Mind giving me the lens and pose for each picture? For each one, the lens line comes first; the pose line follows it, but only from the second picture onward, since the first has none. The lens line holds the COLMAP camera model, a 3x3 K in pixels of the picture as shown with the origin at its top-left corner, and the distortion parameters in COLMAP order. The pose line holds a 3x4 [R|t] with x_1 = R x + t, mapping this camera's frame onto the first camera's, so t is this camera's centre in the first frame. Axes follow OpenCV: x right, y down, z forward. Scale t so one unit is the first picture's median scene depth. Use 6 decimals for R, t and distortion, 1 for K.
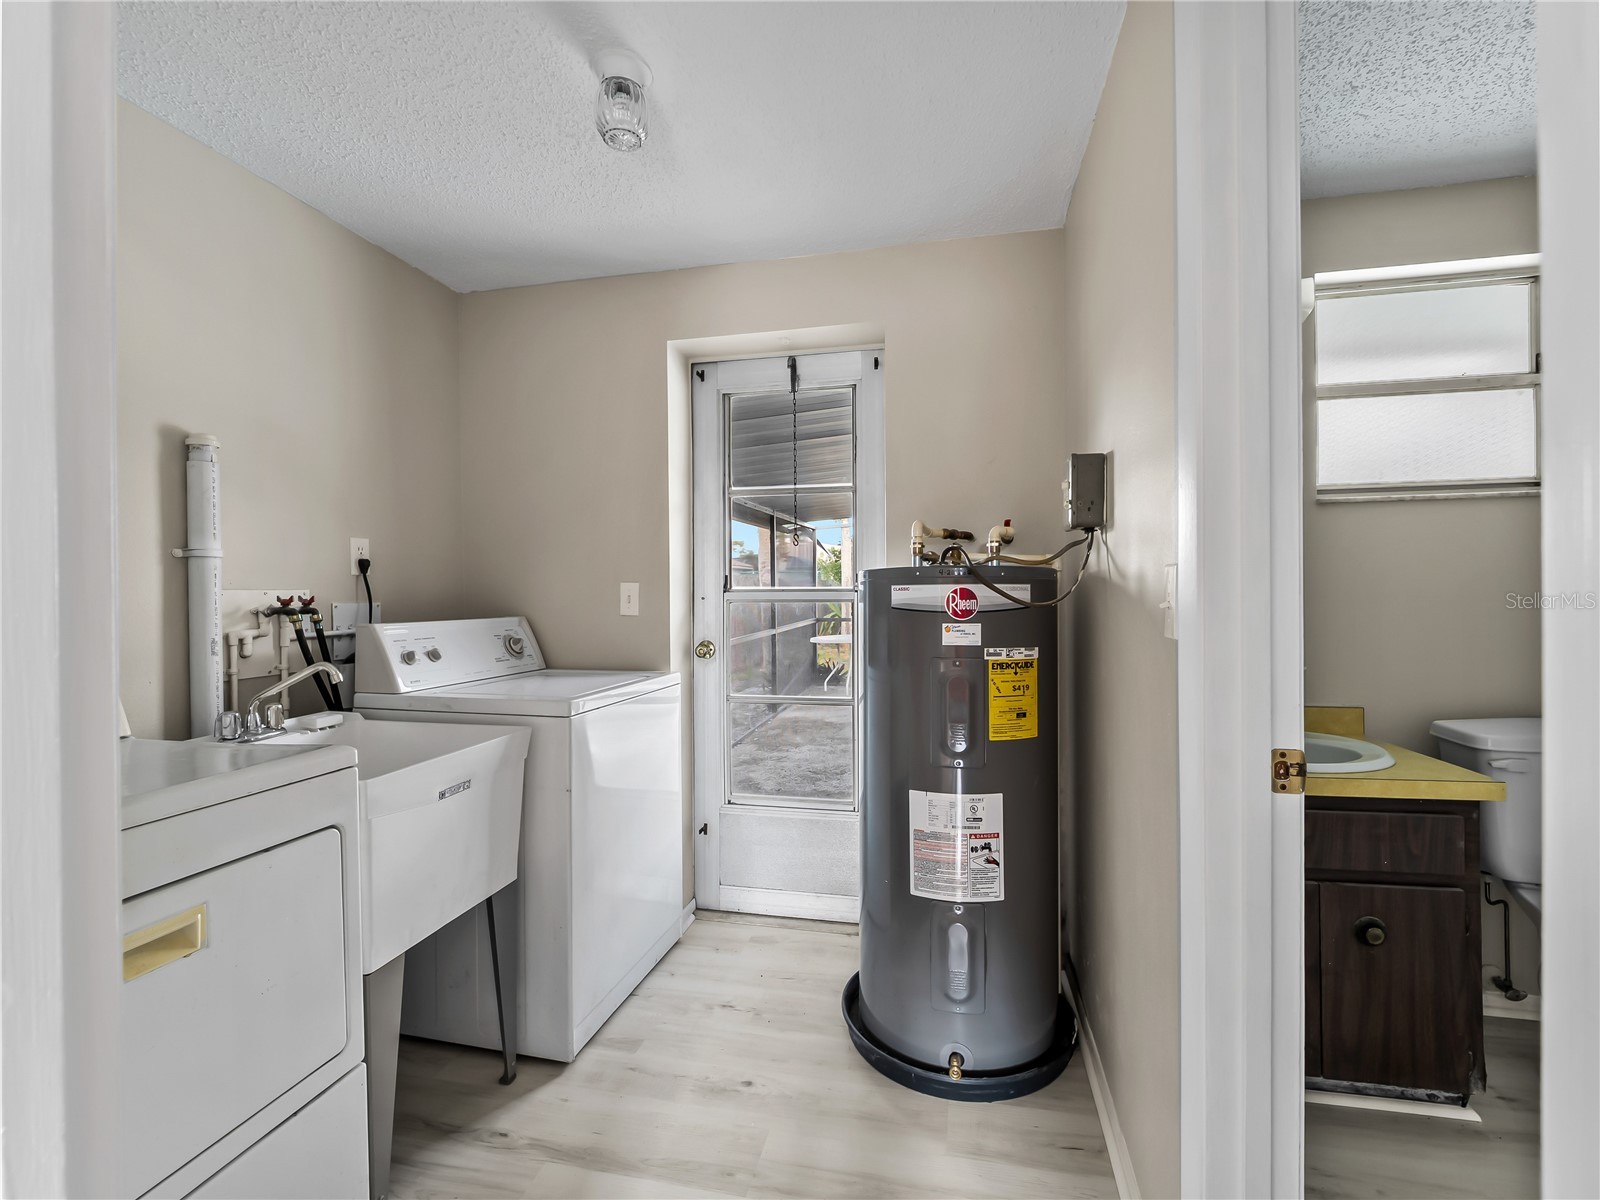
lens RADIAL K [[728.8, 0, 821.6], [0, 728.8, 596.0], [0, 0, 1]] dist [-0.000970, -0.000319]
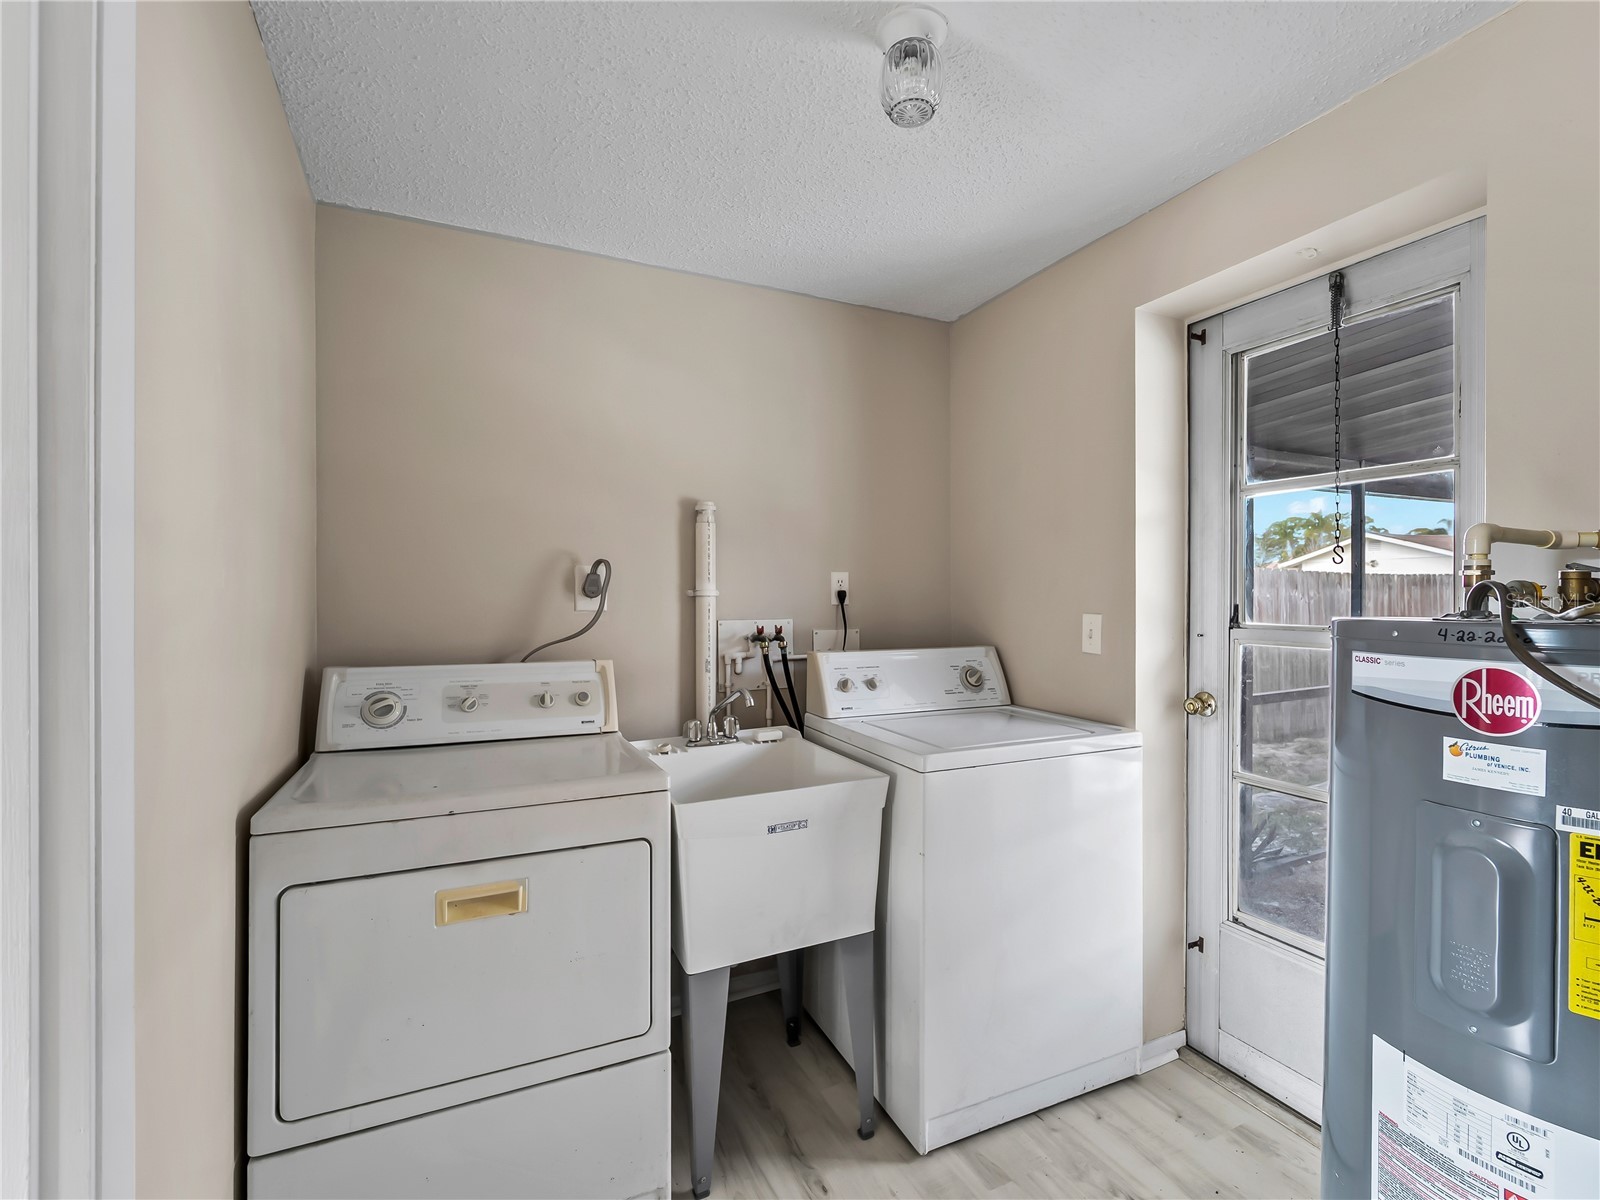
lens RADIAL K [[740.4, 0, 798.8], [0, 740.4, 597.2], [0, 0, 1]] dist [0.000949, 0.000247]
pose [[0.604243, 0.007500, -0.796765, 0.280415], [-0.006552, 0.999969, 0.004443, -0.053234], [0.796773, 0.002535, 0.604273, 0.309325]]
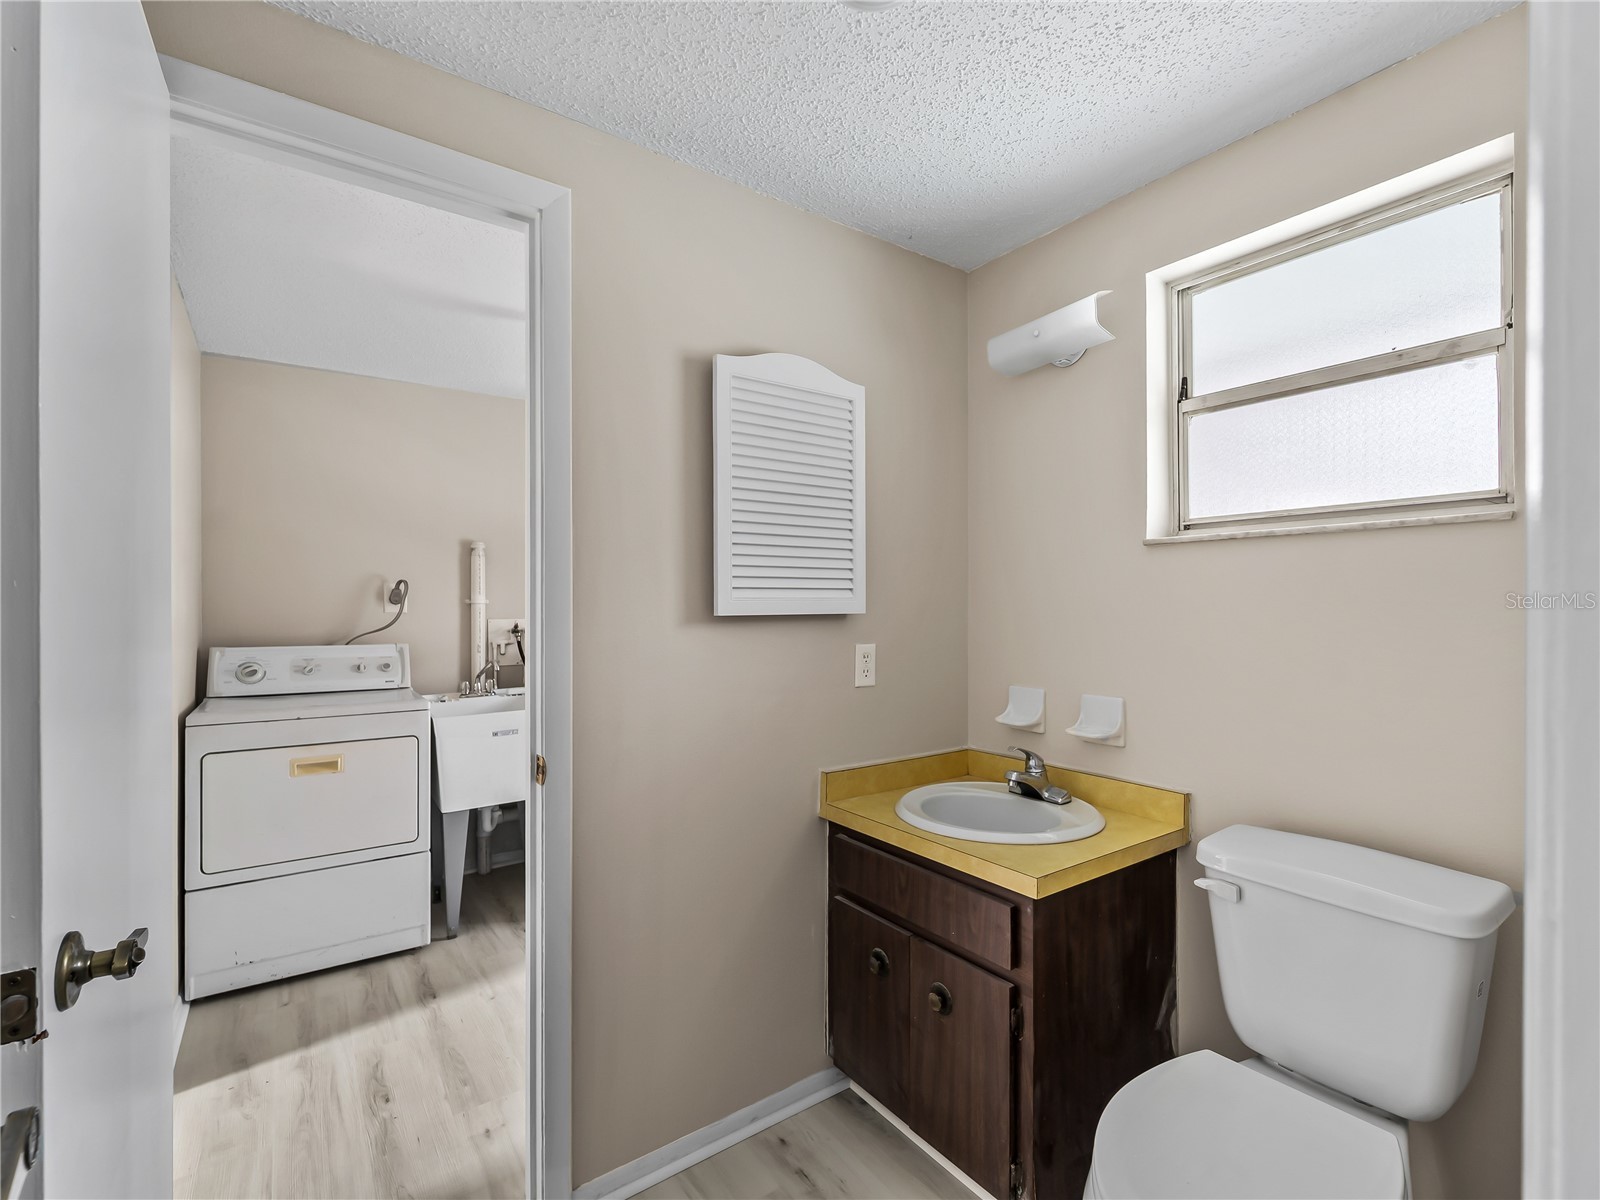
lens RADIAL K [[724.4, 0, 804.5], [0, 724.4, 606.3], [0, 0, 1]] dist [-0.000253, -0.000896]
pose [[0.739077, 0.013113, -0.673493, 1.065079], [-0.010015, 0.999914, 0.008478, -0.065543], [0.673547, 0.000479, 0.739145, 0.123433]]
